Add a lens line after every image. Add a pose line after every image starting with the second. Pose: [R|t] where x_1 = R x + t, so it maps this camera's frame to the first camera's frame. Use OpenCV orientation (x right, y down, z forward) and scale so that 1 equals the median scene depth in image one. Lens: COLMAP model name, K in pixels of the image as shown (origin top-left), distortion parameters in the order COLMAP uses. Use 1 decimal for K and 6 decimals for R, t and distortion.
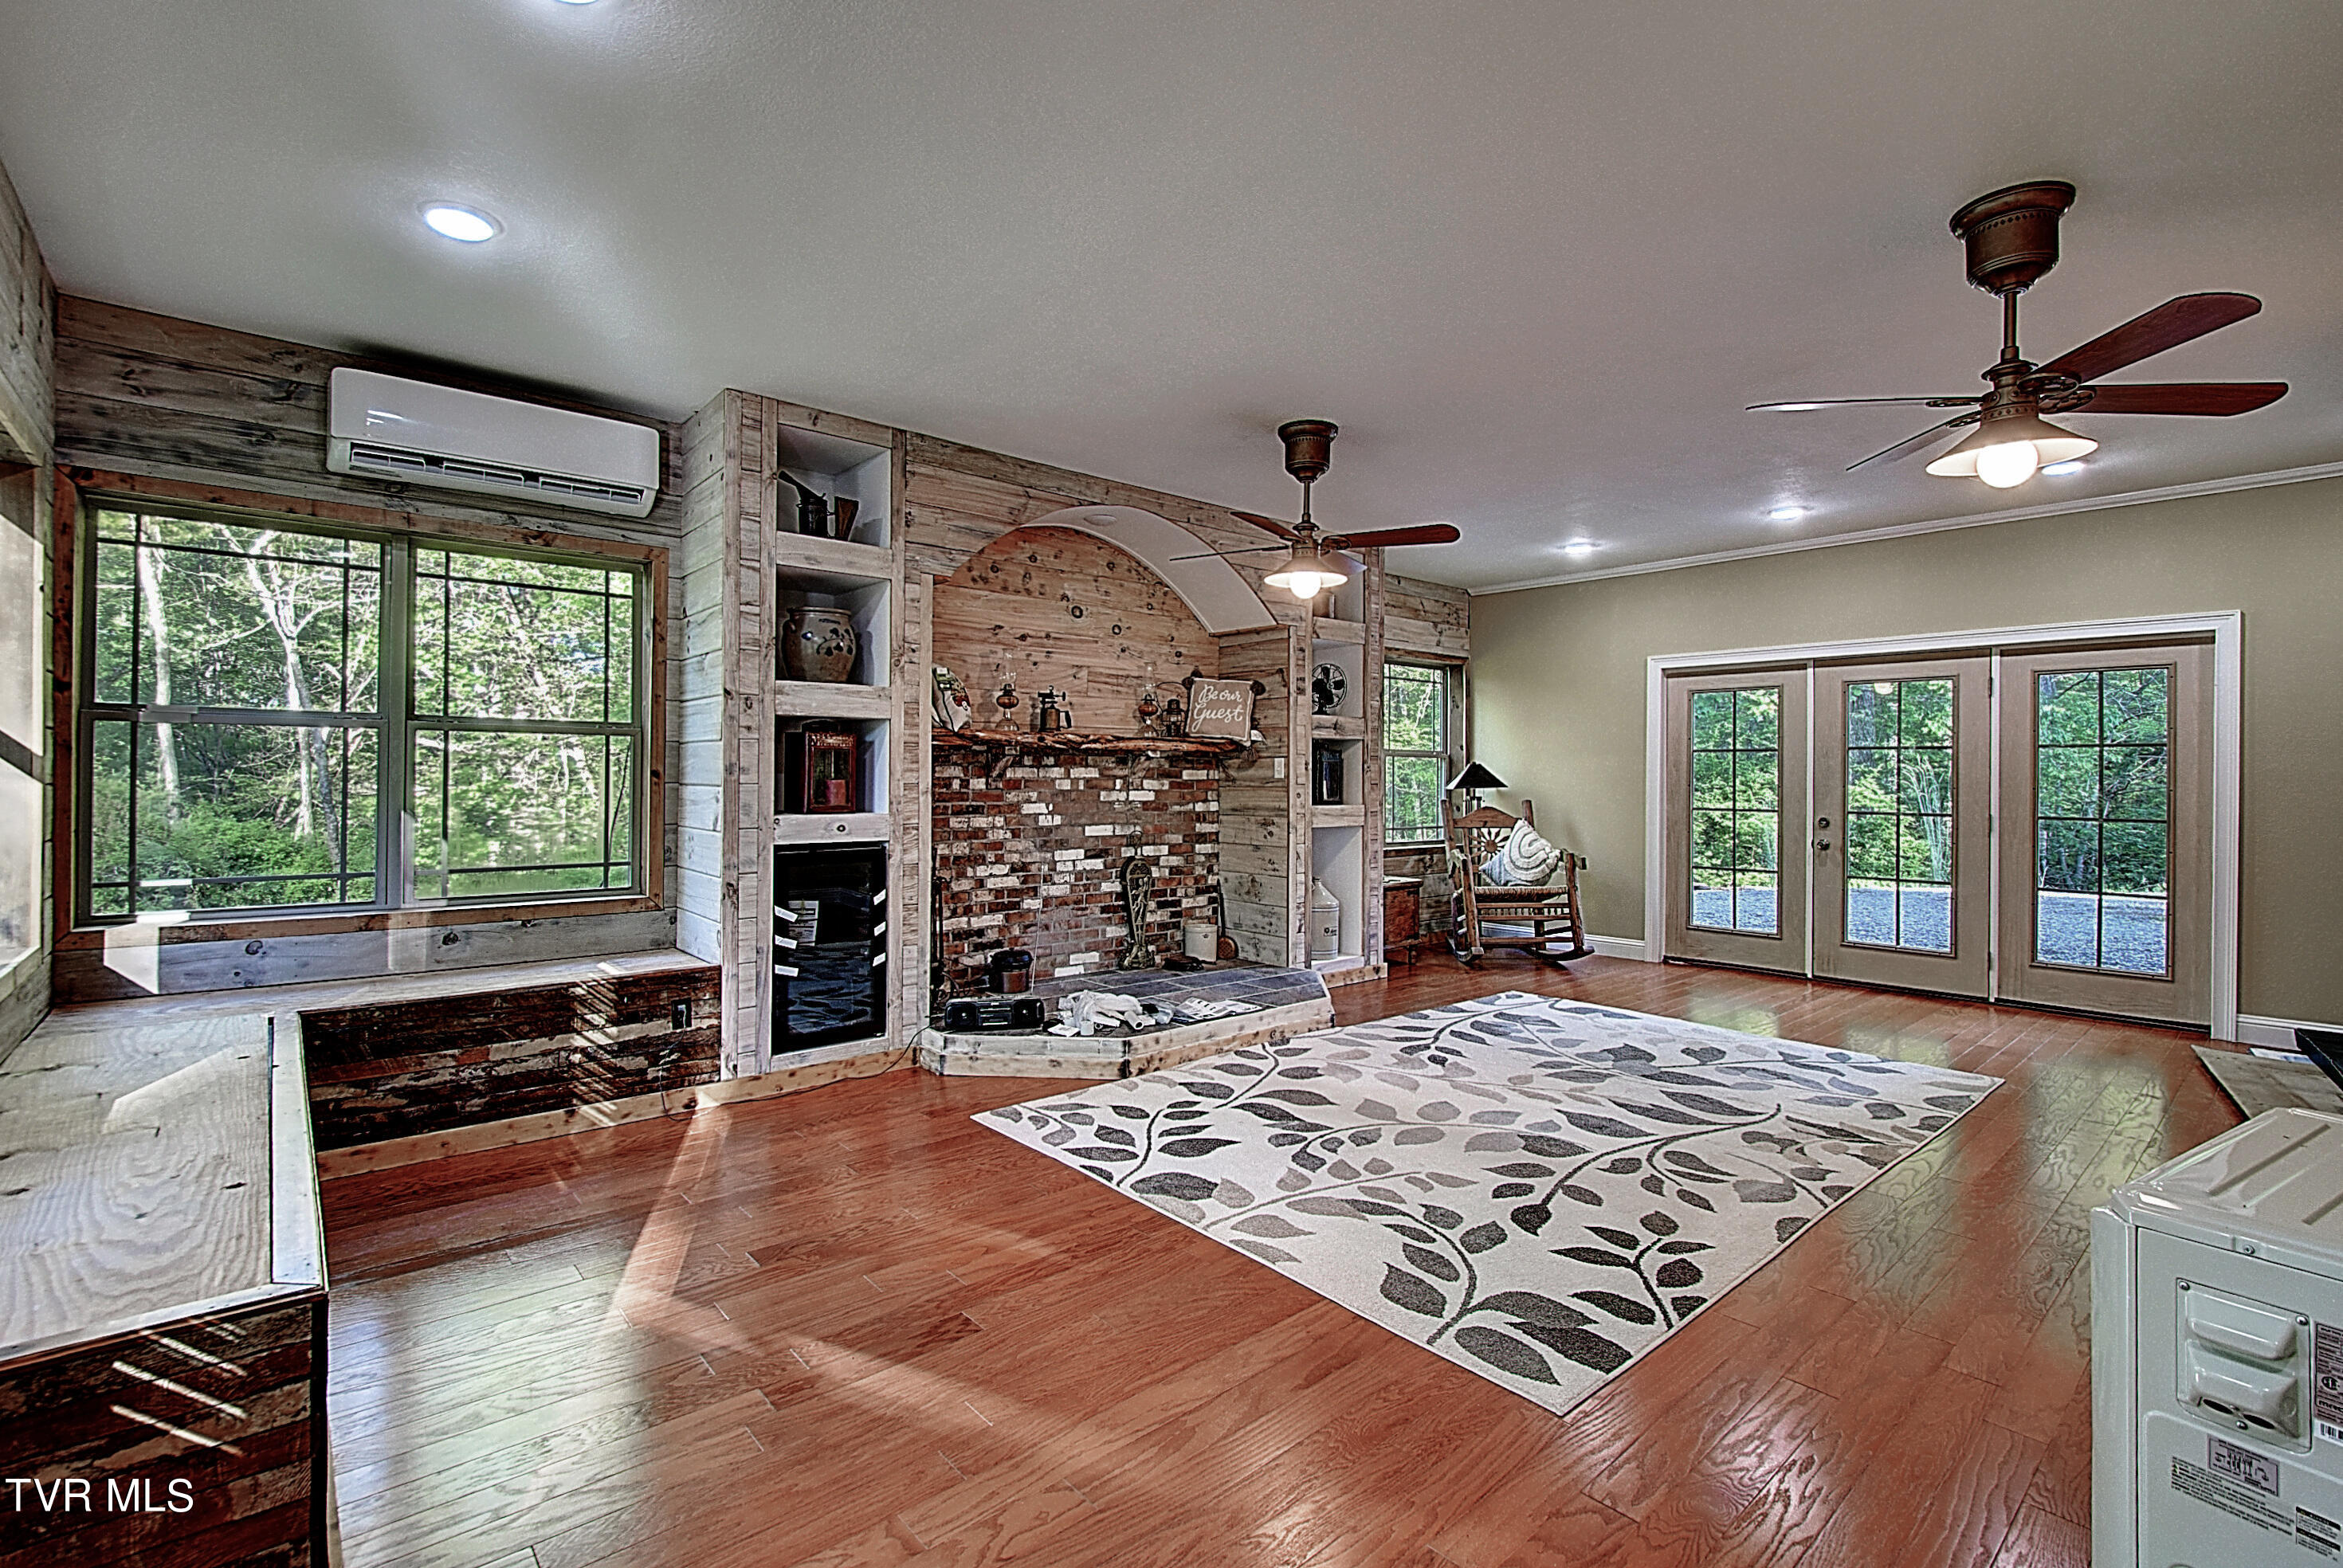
lens RADIAL K [[1043.0, 0, 1168.9], [0, 1043.0, 775.0], [0, 0, 1]] dist [0.003998, 0.000105]
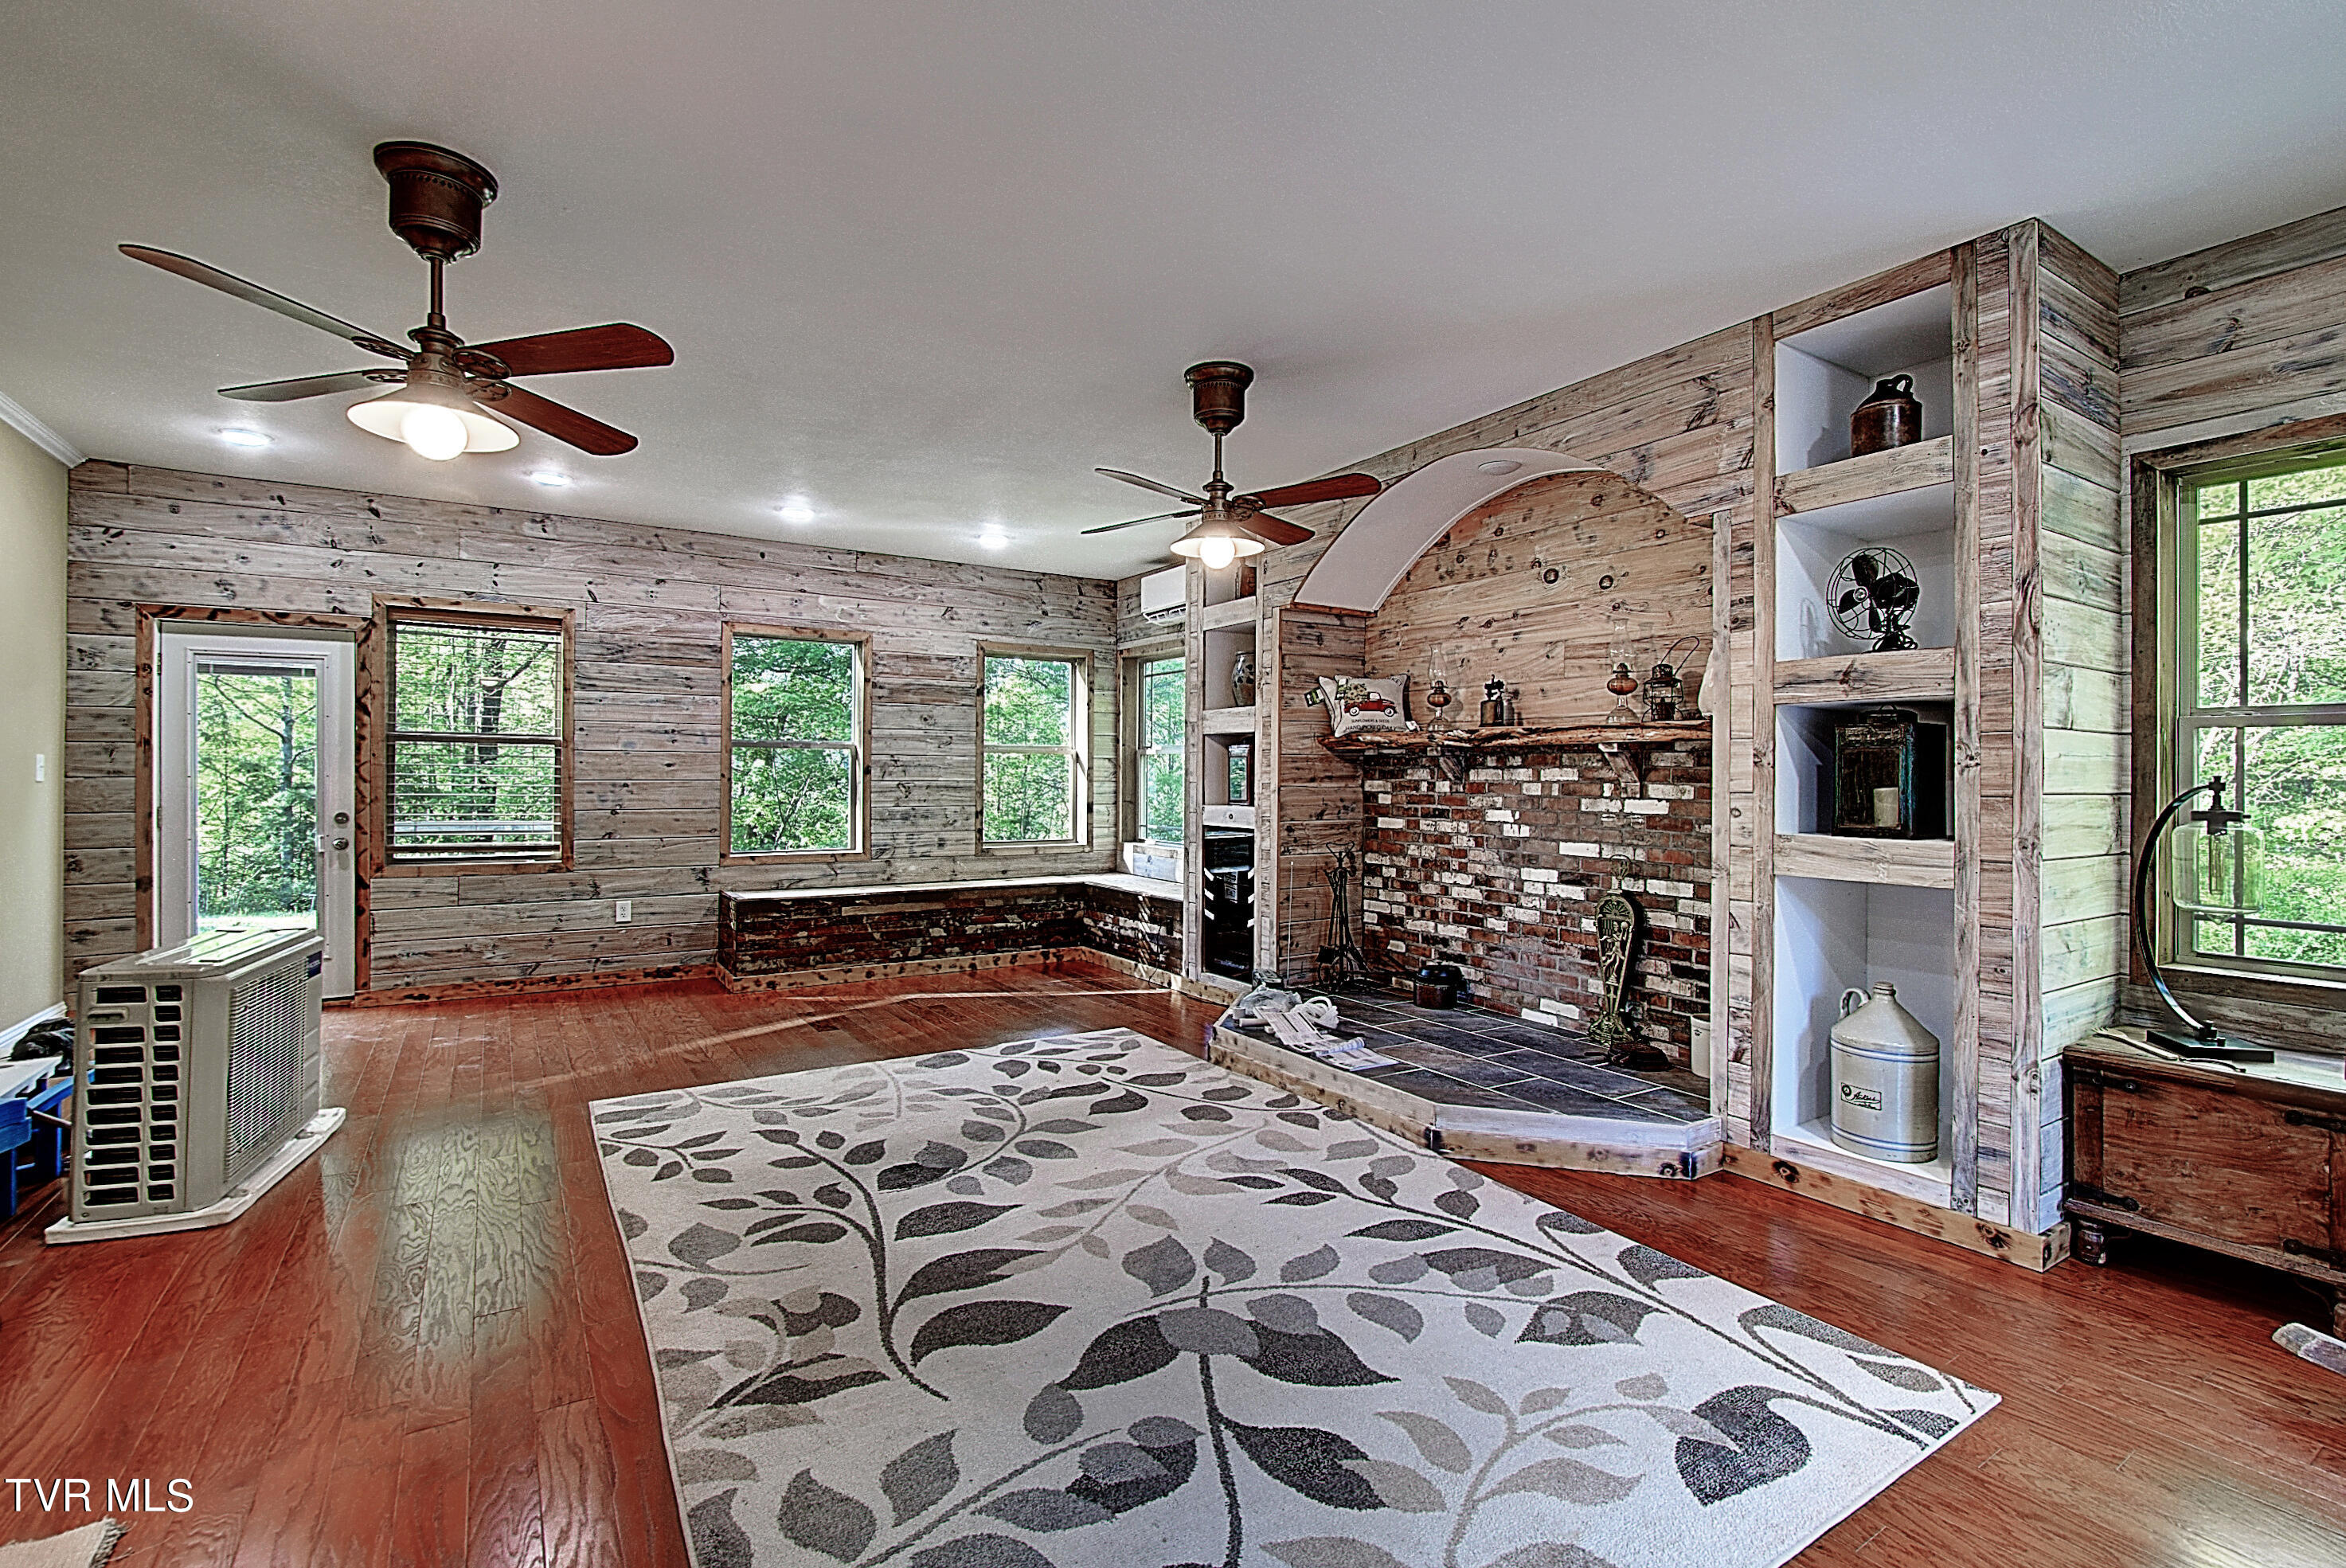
lens RADIAL K [[1044.5, 0, 1169.6], [0, 1044.5, 777.5], [0, 0, 1]] dist [0.003998, 0.000105]
pose [[-0.144059, -0.008398, -0.989533, 0.809096], [-0.008341, 0.999939, -0.007272, 0.008975], [0.989534, 0.007206, -0.144121, 0.885210]]
